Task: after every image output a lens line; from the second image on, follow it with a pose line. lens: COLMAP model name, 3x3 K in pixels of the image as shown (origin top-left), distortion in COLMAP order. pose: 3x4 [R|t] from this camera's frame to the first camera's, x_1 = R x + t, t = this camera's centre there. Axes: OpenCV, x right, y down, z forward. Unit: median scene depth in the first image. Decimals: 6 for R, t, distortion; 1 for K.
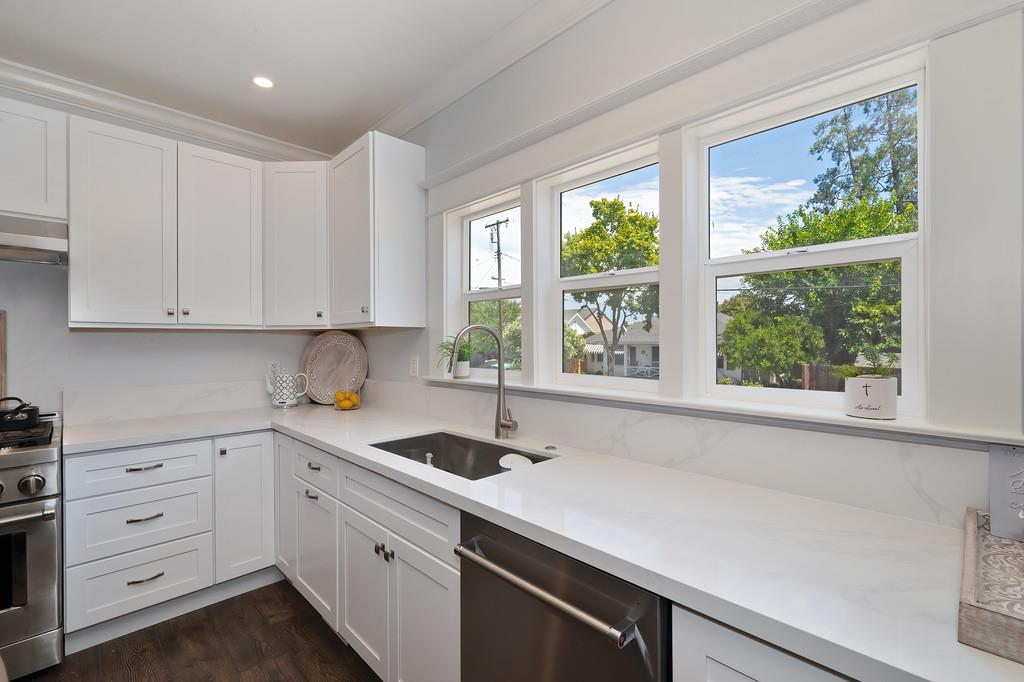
lens RADIAL K [[444.4, 0, 512.1], [0, 444.4, 339.8], [0, 0, 1]] dist [-0.002669, -0.000133]
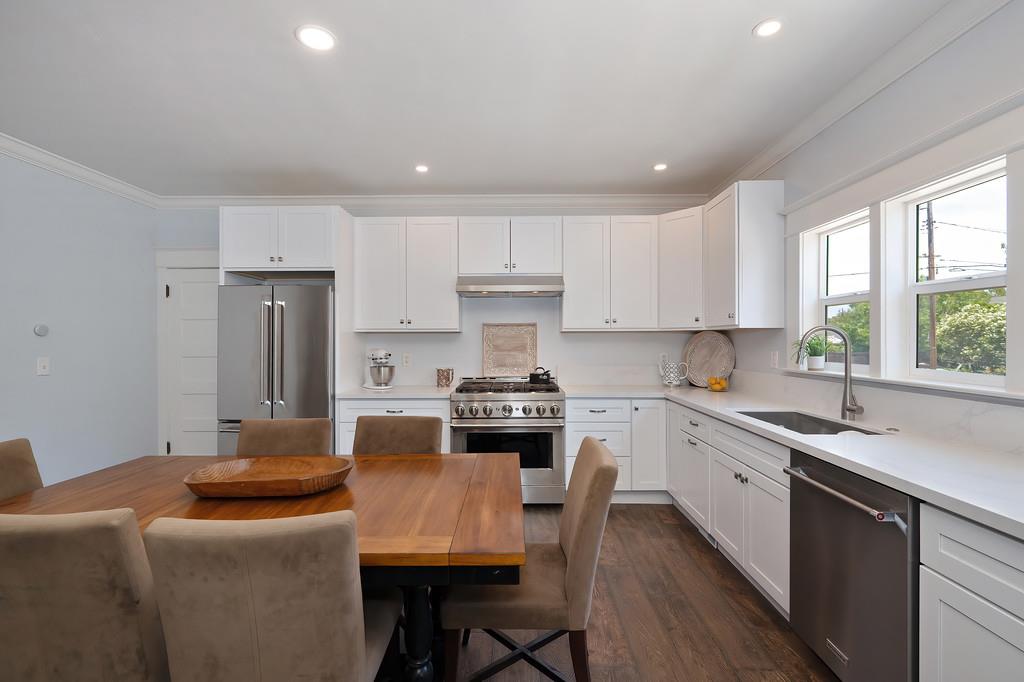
lens RADIAL K [[444.4, 0, 512.1], [0, 444.4, 339.8], [0, 0, 1]] dist [-0.002669, -0.000133]
pose [[0.700604, 0.004514, -0.713536, 0.168350], [-0.000291, 0.999982, 0.006040, -0.002973], [0.713550, -0.004024, 0.700592, -0.427162]]
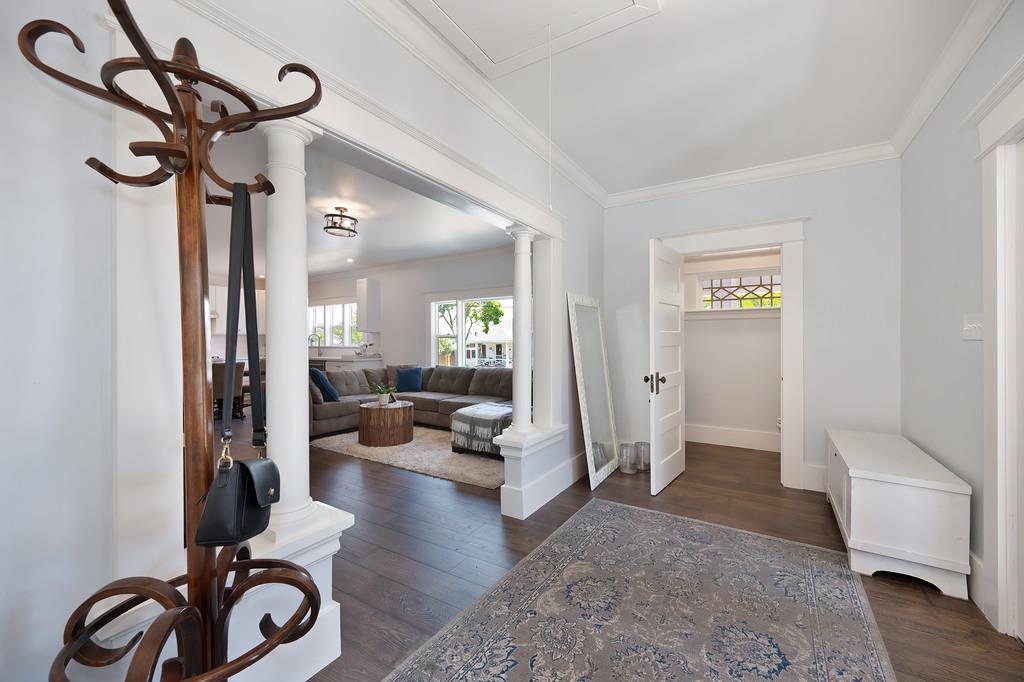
lens RADIAL K [[405.4, 0, 512.0], [0, 405.4, 341.0], [0, 0, 1]] dist [0.000076, 0.000031]
pose [[0.972368, -0.000668, 0.233452, 0.874468], [0.000484, 1.000000, 0.000847, 0.039156], [-0.233453, -0.000711, 0.972368, -3.385457]]
